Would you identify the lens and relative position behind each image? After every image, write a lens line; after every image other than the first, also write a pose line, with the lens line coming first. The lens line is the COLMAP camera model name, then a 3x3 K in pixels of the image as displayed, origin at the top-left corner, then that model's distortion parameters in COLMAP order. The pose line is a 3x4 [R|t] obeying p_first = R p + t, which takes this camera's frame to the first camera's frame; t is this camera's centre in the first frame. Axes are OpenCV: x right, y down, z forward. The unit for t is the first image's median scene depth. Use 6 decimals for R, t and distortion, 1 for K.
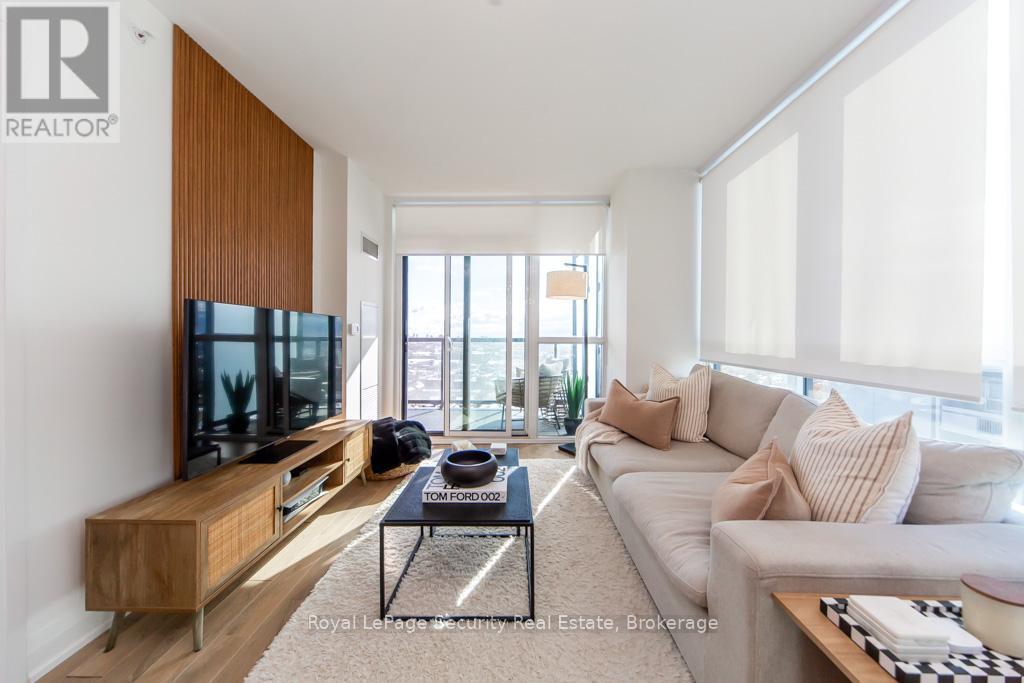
lens RADIAL K [[355.9, 0, 513.6], [0, 355.9, 337.0], [0, 0, 1]] dist [0.000960, -0.000086]
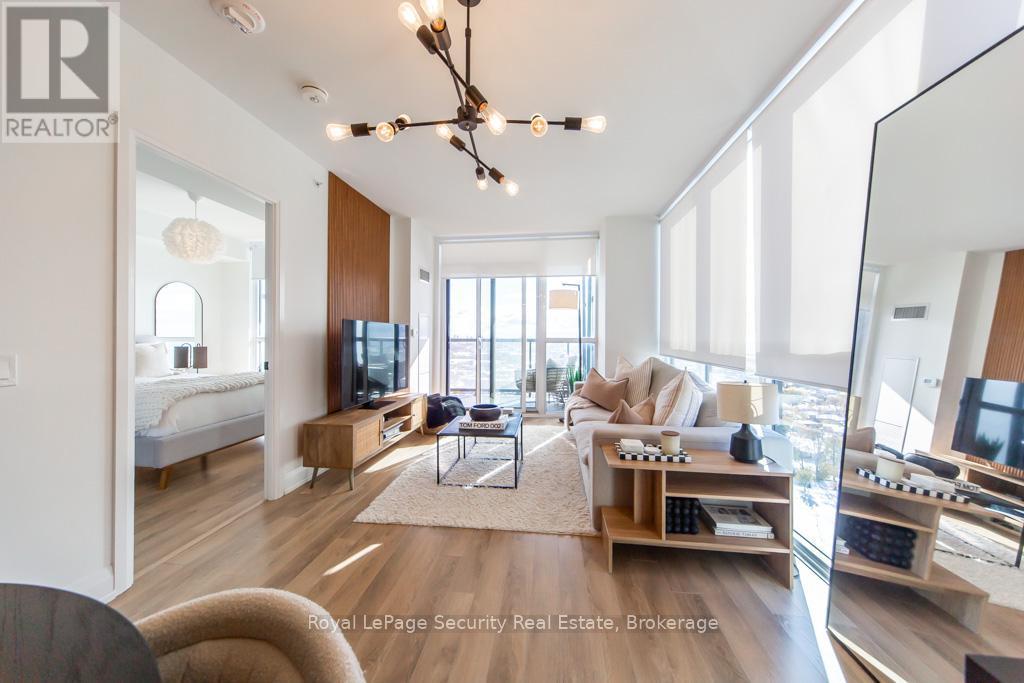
lens RADIAL K [[355.9, 0, 513.3], [0, 355.9, 337.1], [0, 0, 1]] dist [0.000960, -0.000086]
pose [[0.993933, -0.002555, -0.109956, 0.116444], [0.001999, 0.999985, -0.005162, 0.004049], [0.109968, 0.004911, 0.993923, -0.408682]]
